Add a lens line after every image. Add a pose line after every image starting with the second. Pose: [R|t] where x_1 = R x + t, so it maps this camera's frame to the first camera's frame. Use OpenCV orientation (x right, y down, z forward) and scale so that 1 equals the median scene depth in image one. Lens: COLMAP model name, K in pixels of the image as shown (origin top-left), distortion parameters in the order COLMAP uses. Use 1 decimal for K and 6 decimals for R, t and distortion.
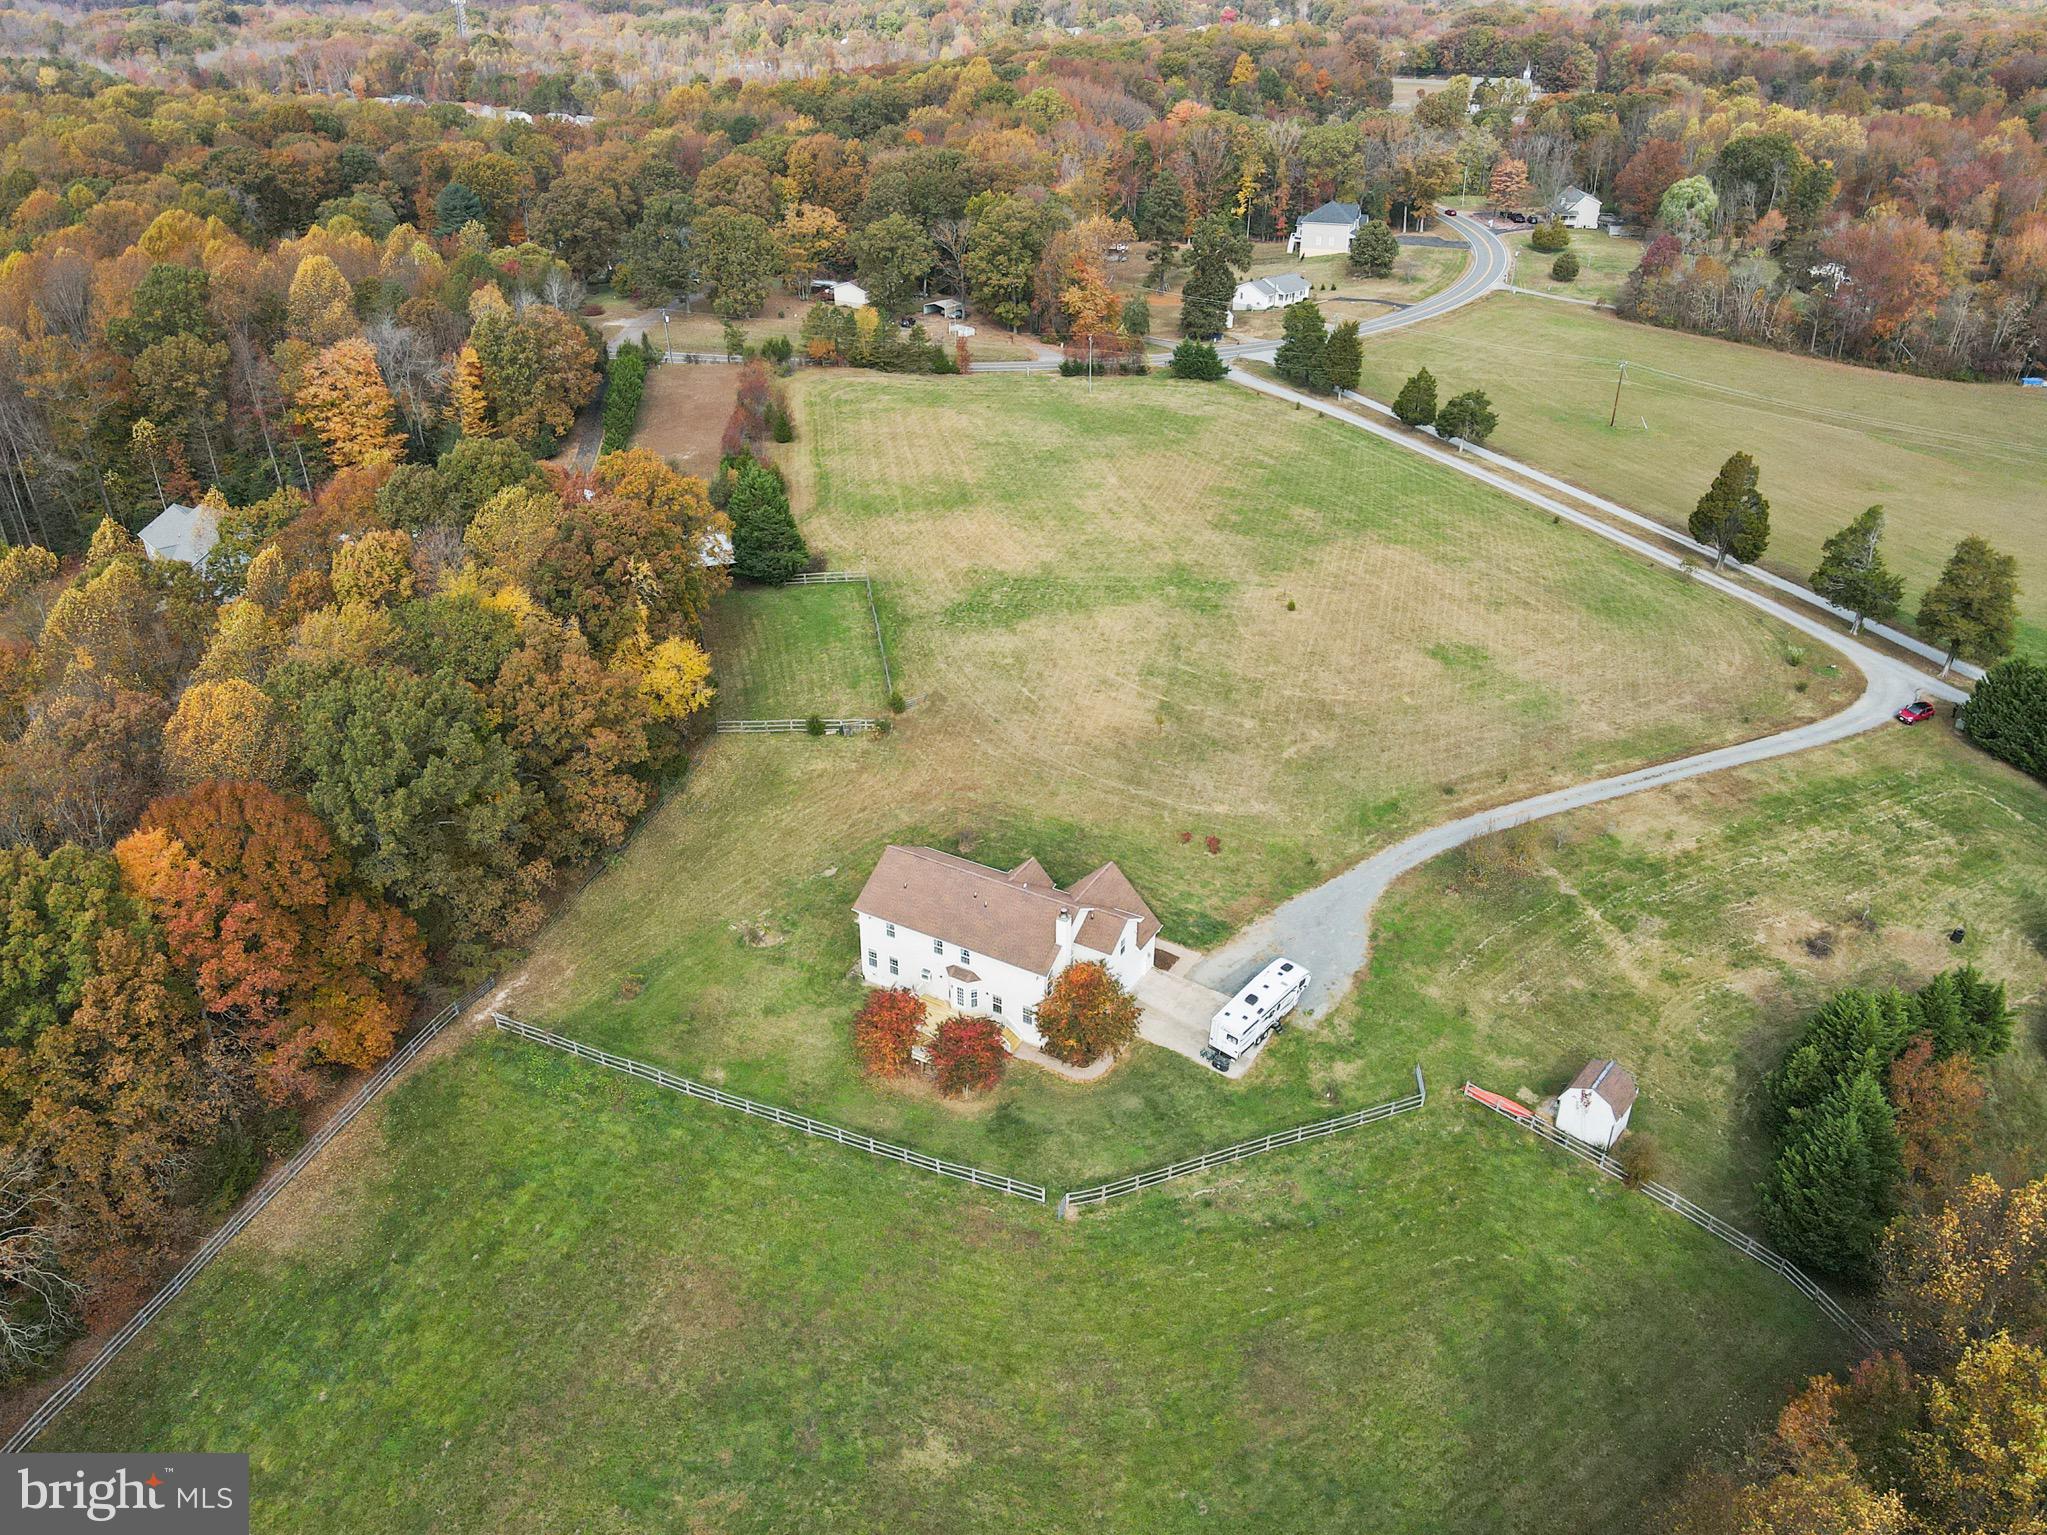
lens RADIAL K [[1500.2, 0, 1011.1], [0, 1500.2, 770.5], [0, 0, 1]] dist [0.000887, 0.022363]
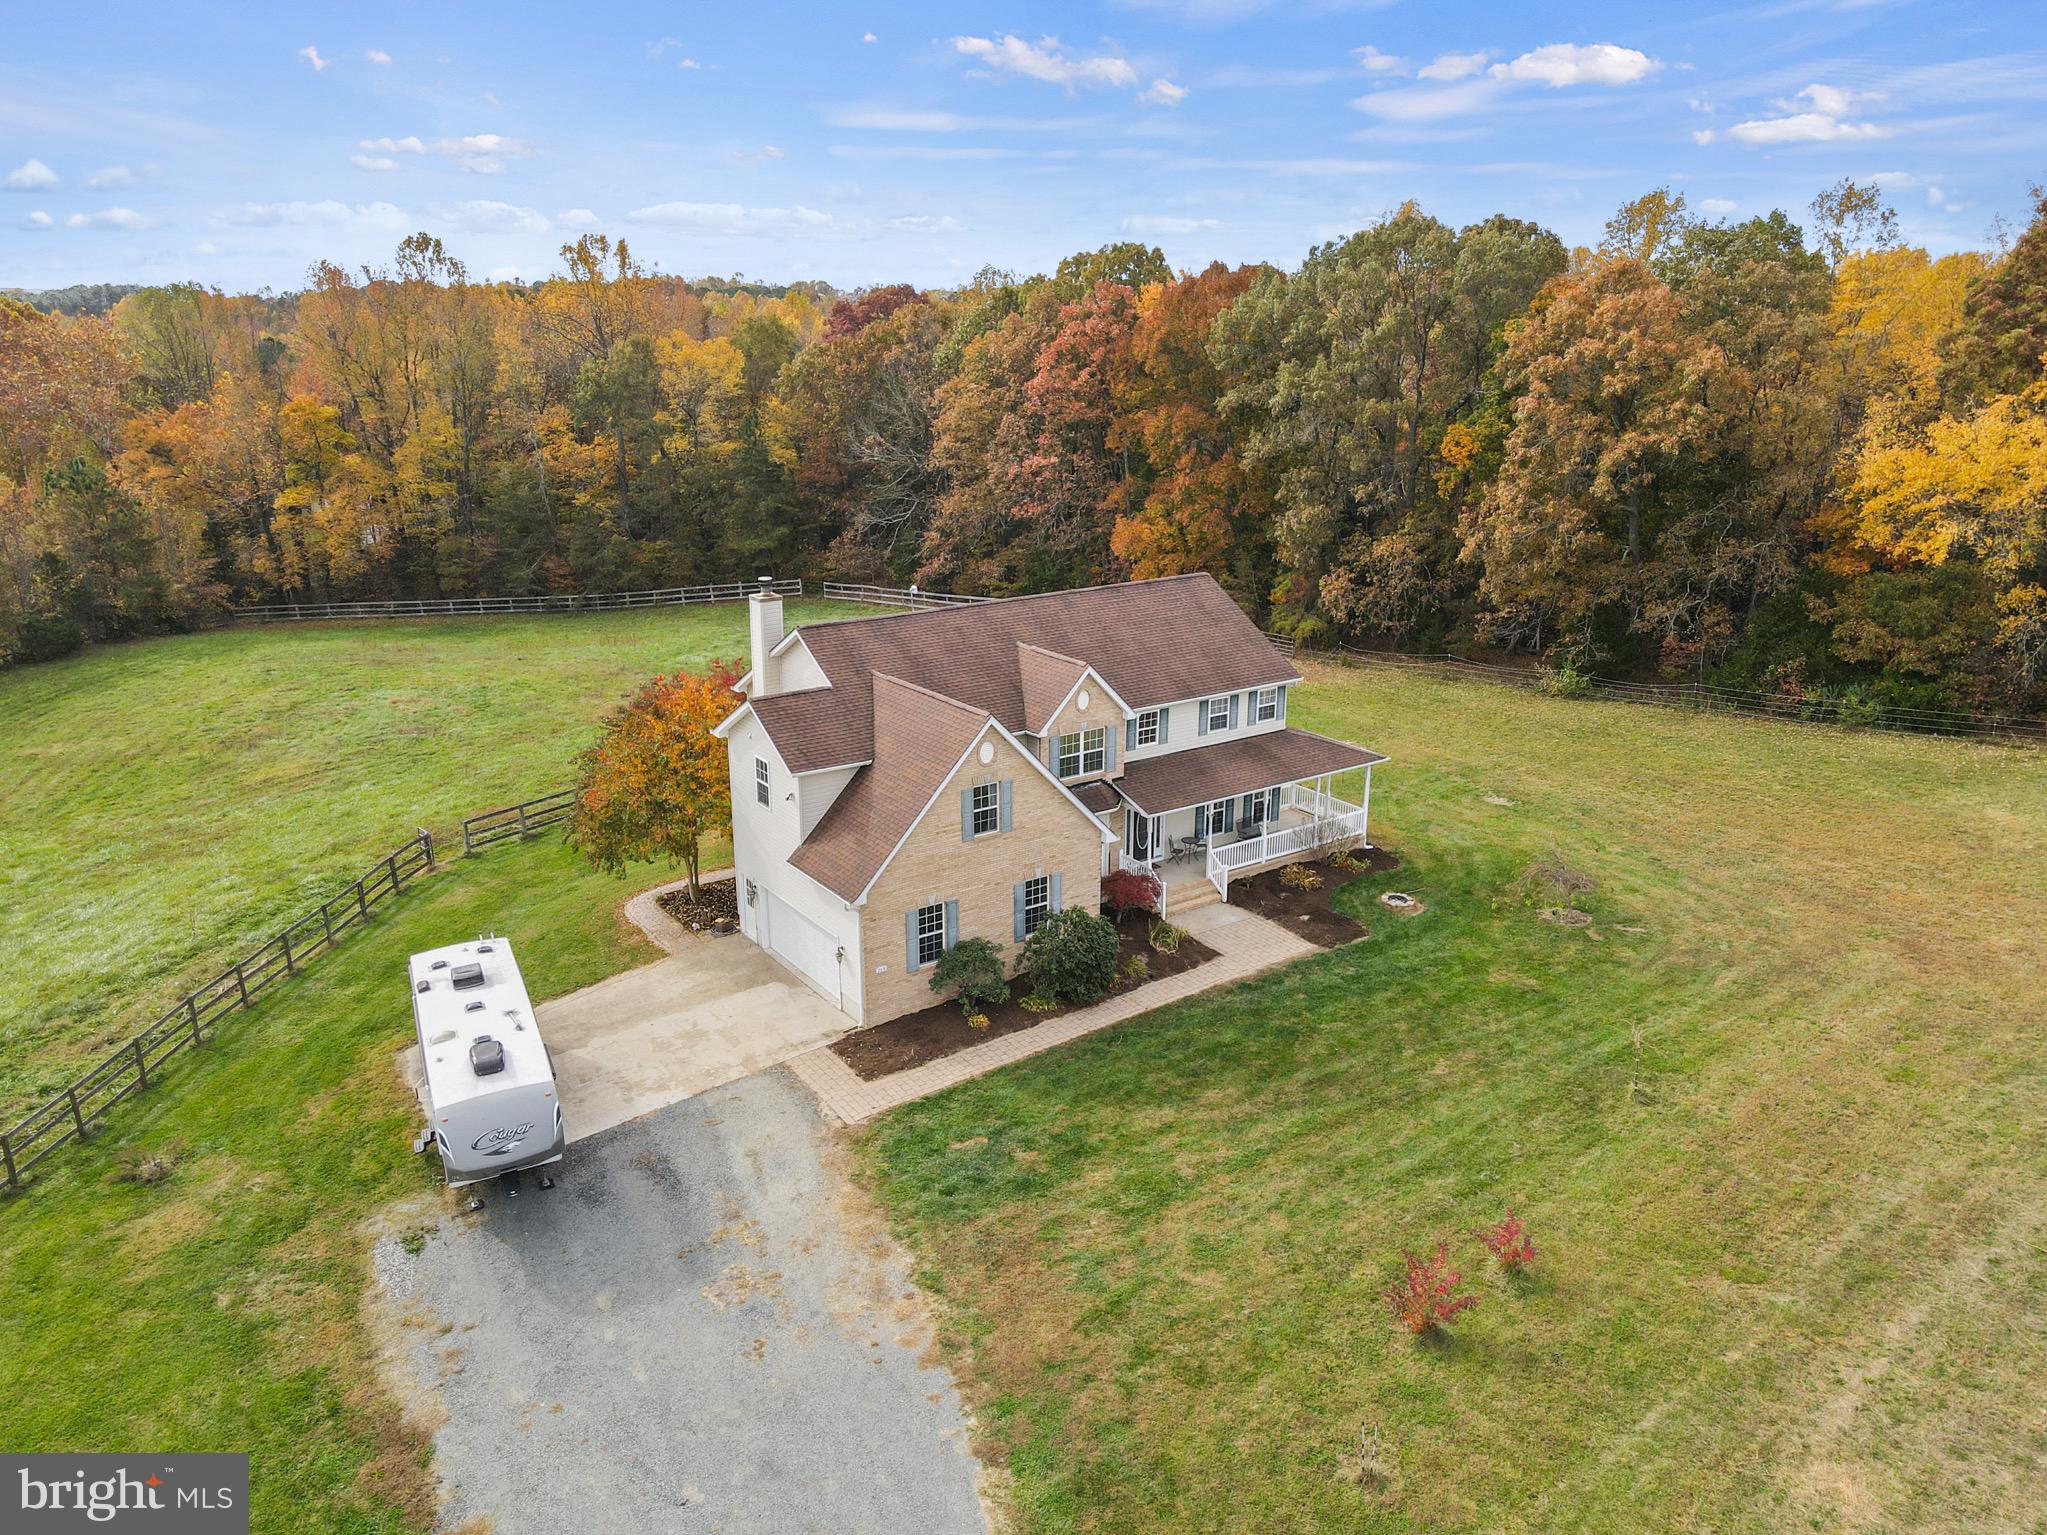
lens RADIAL K [[1500.2, 0, 1011.1], [0, 1500.2, 770.5], [0, 0, 1]] dist [0.000887, 0.022363]
pose [[-0.428611, 0.266756, -0.863211, 0.211483], [-0.443467, 0.770295, 0.458238, -0.052603], [0.787165, 0.579212, -0.211860, 0.617567]]
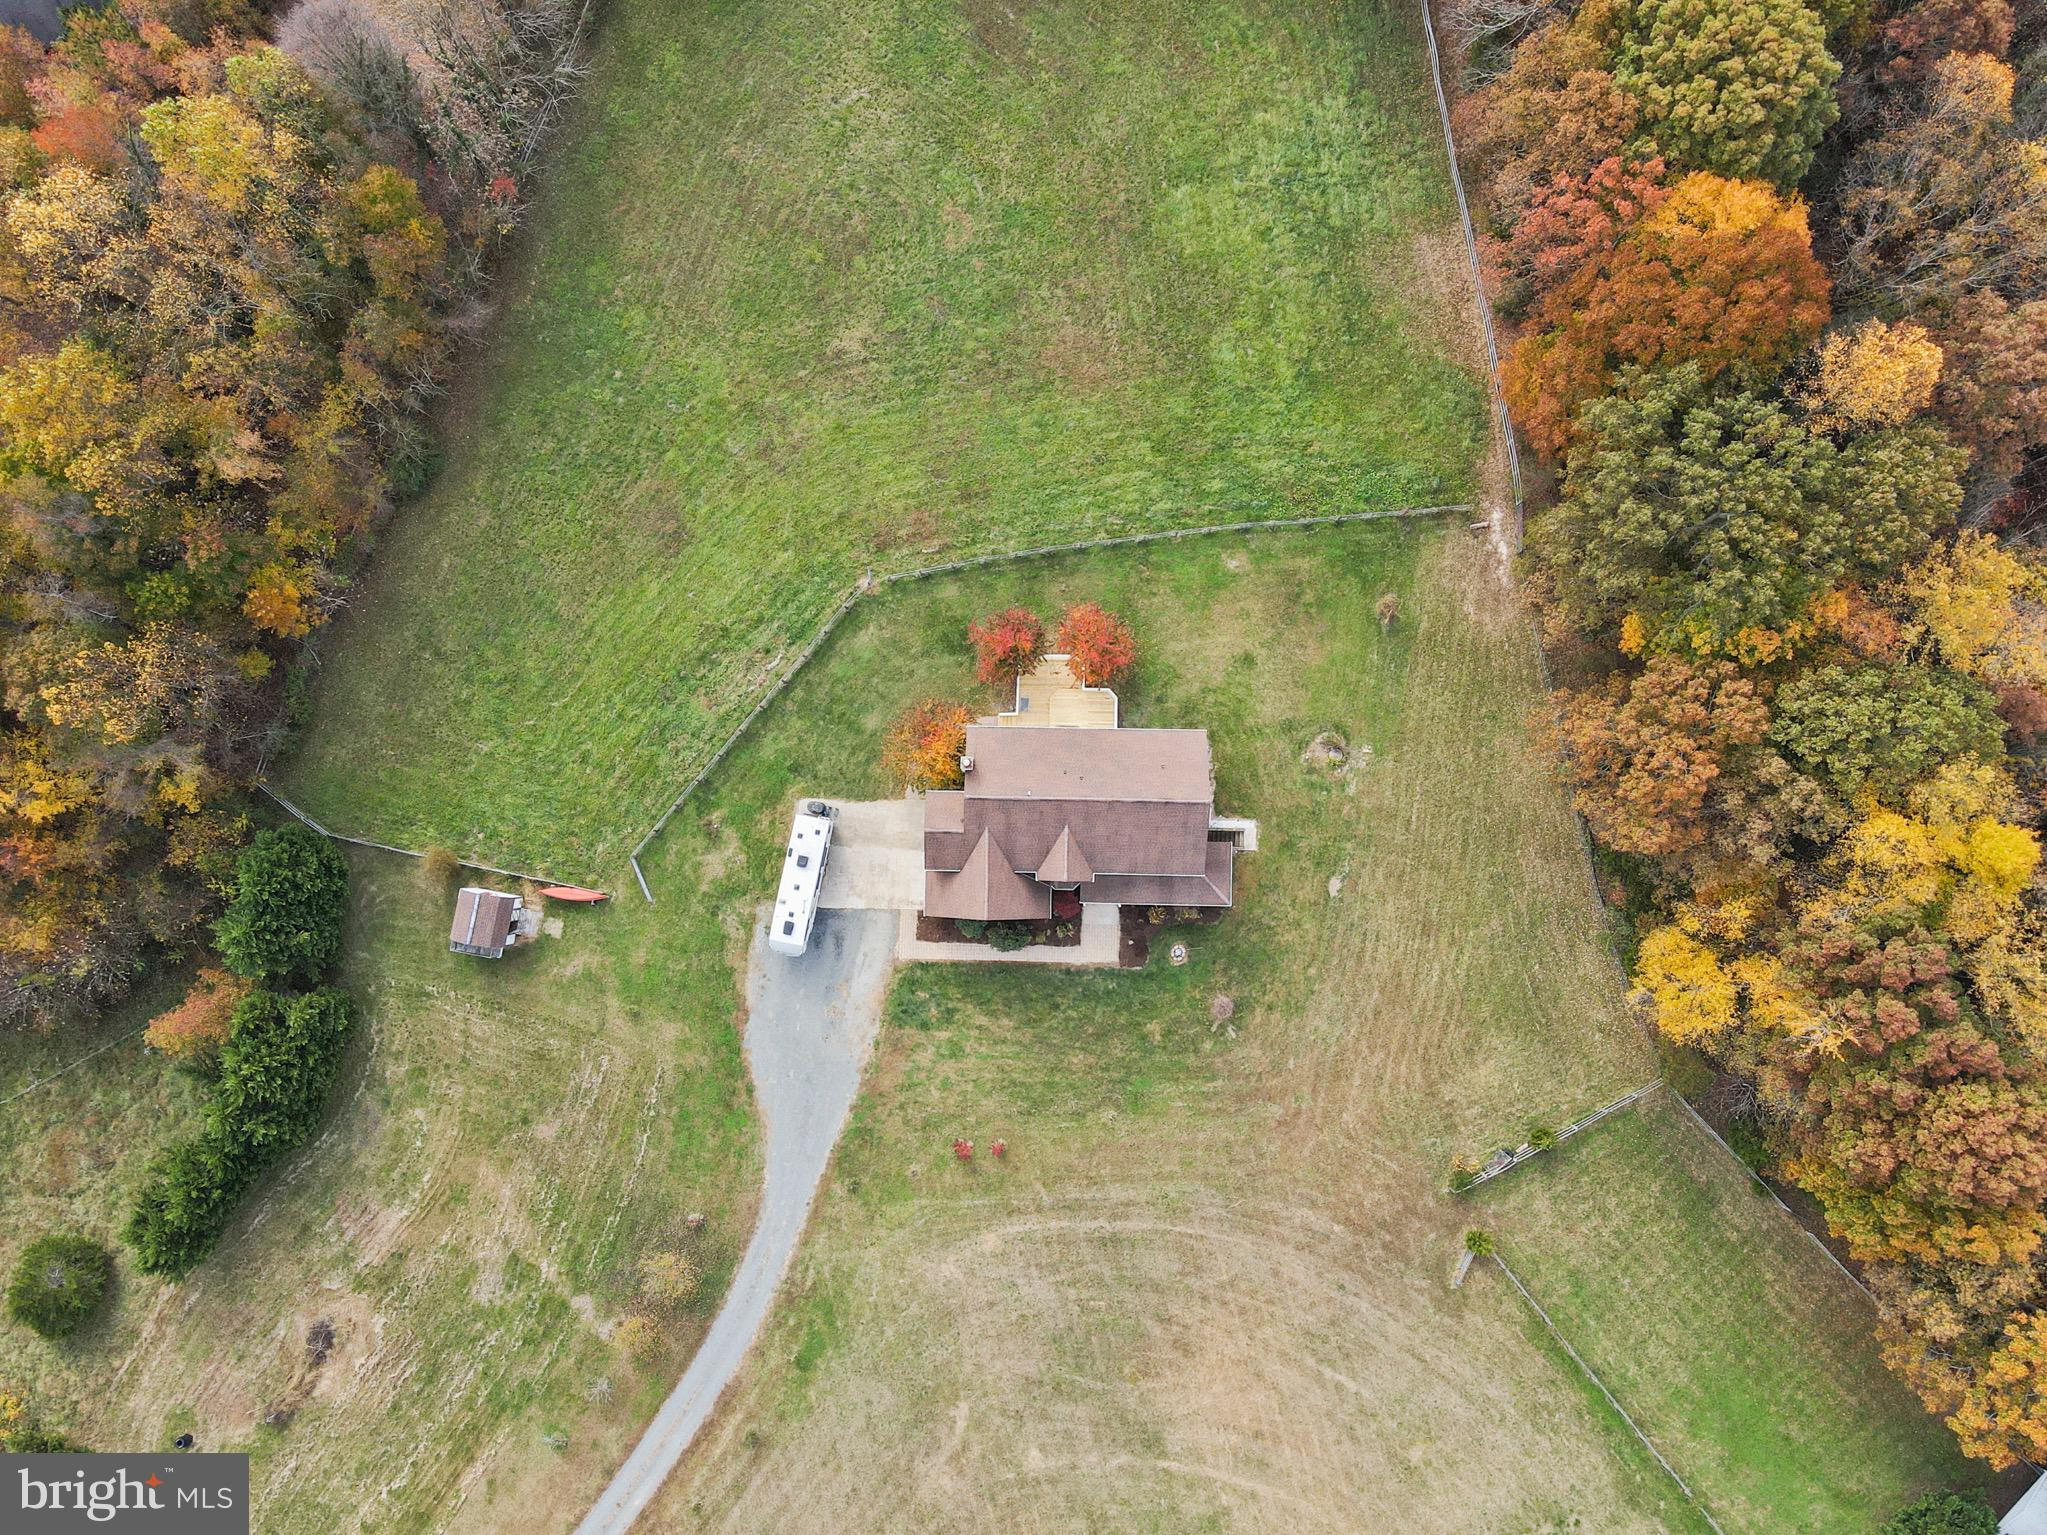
lens RADIAL K [[1500.4, 0, 1013.0], [0, 1500.4, 770.7], [0, 0, 1]] dist [-0.011018, 0.060779]
pose [[-0.873751, 0.485990, -0.019295, 0.015897], [-0.233166, -0.383730, 0.893524, -0.399938], [0.426840, 0.785217, 0.448601, 0.307131]]
